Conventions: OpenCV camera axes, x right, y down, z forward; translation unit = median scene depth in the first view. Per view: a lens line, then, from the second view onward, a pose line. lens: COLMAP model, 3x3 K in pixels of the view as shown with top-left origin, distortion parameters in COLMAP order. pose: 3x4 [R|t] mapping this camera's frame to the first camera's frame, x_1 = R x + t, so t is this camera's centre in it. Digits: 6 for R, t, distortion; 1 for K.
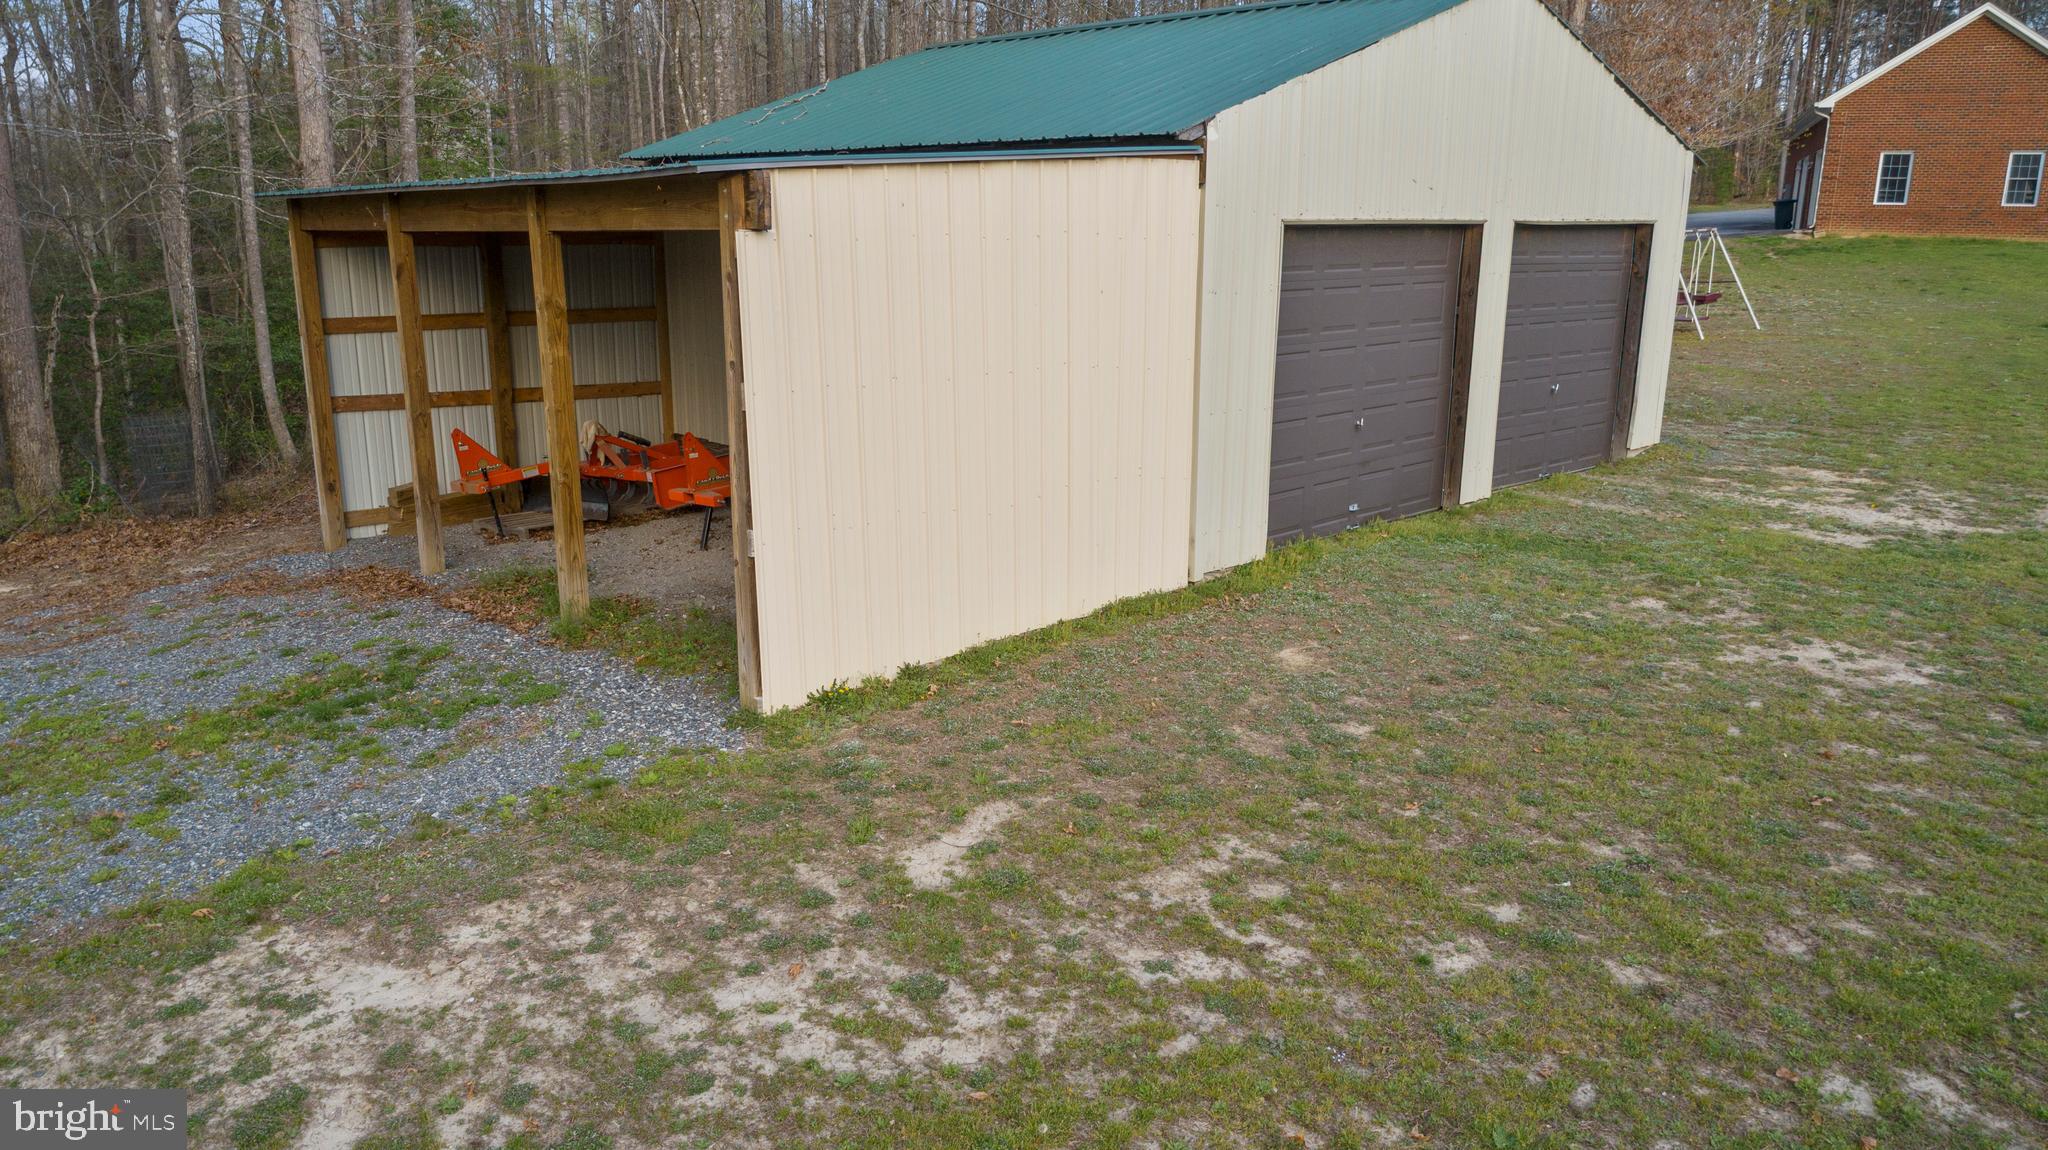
lens RADIAL K [[1392.9, 0, 1027.0], [0, 1392.9, 578.3], [0, 0, 1]] dist [-0.017491, 0.009242]
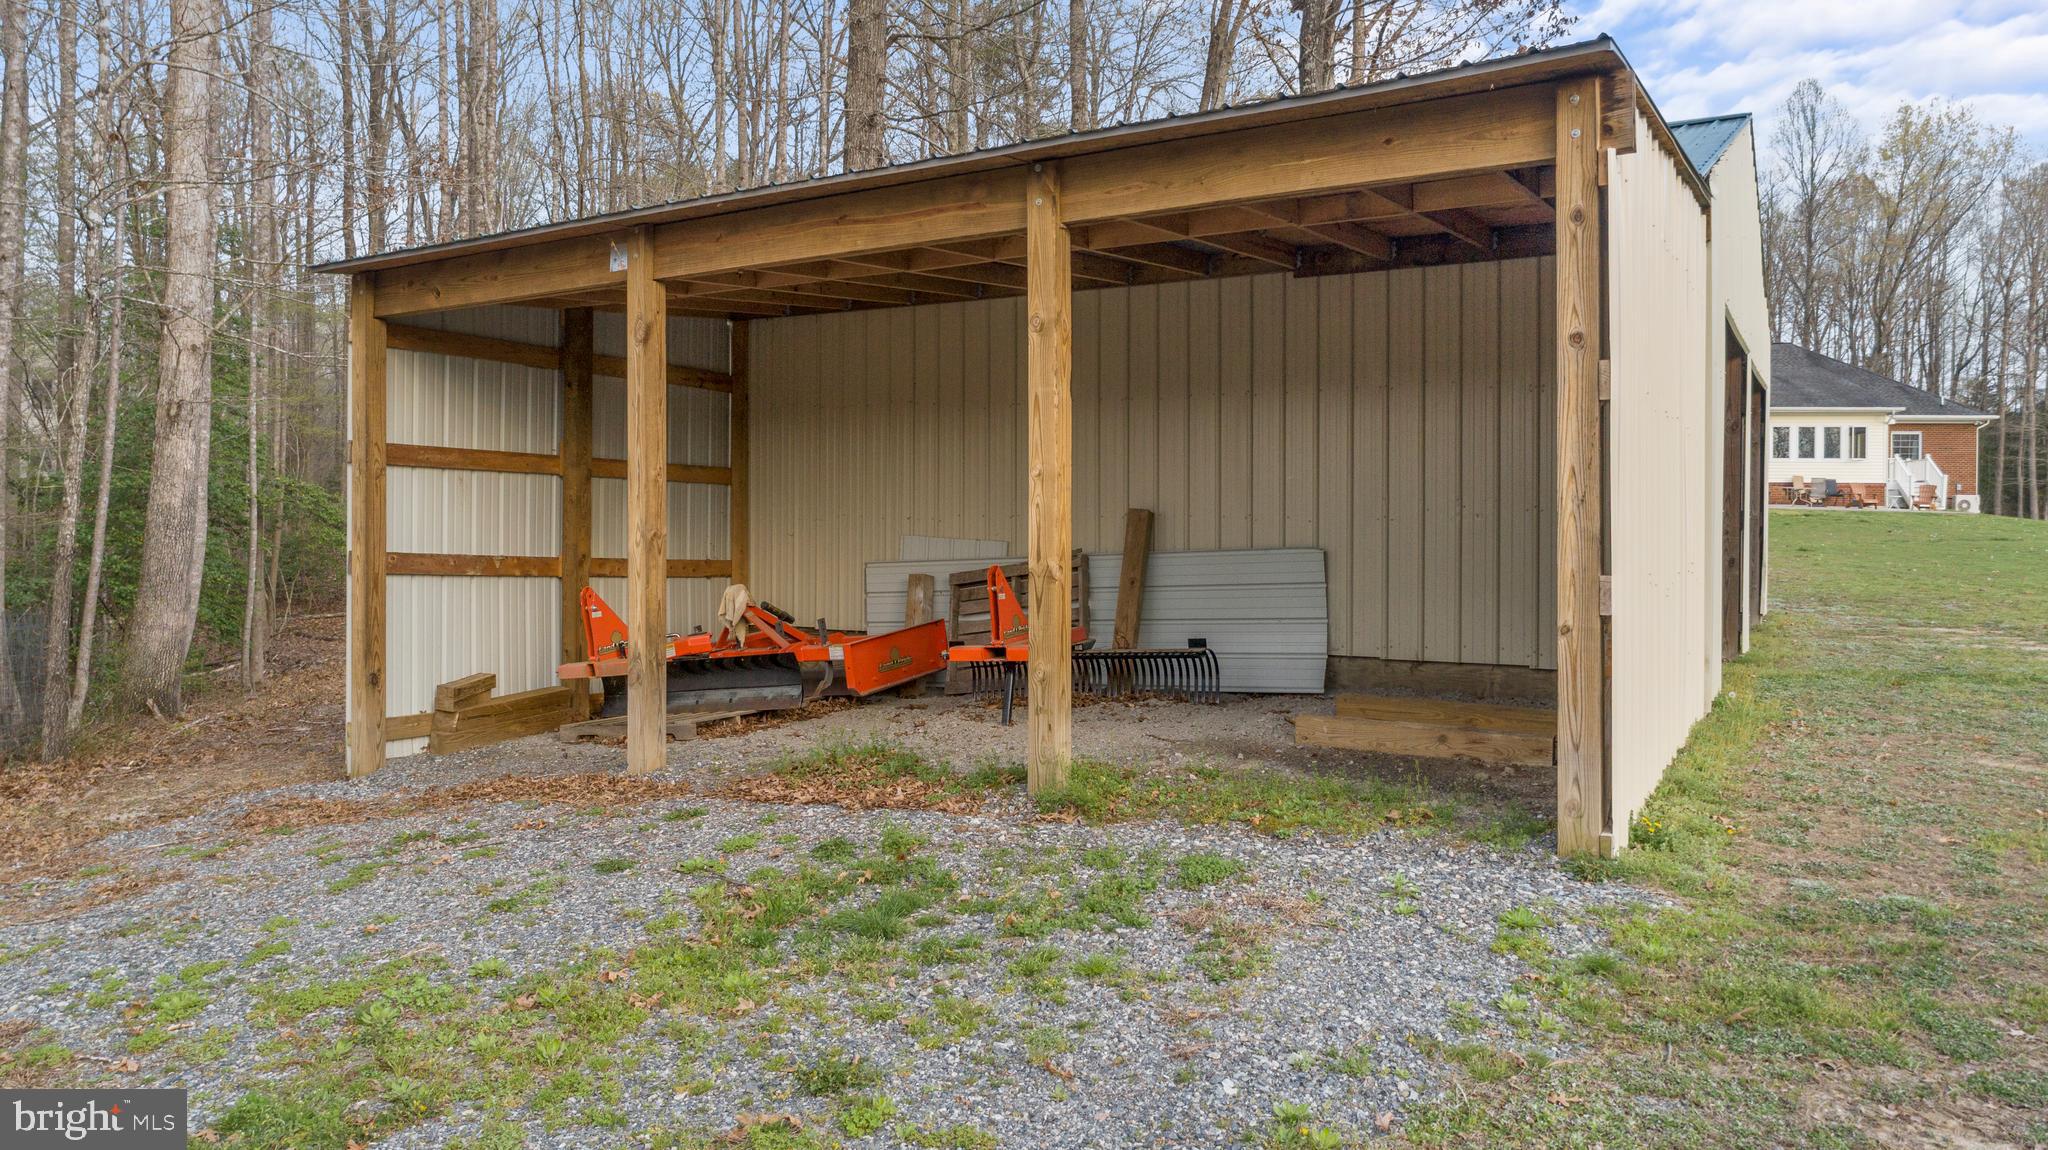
lens RADIAL K [[1392.9, 0, 1021.0], [0, 1392.9, 563.3], [0, 0, 1]] dist [-0.017491, 0.009242]
pose [[0.961835, -0.009079, 0.273479, -0.367213], [0.070146, 0.974232, -0.214364, 0.047159], [-0.264486, 0.225366, 0.937687, 0.243355]]
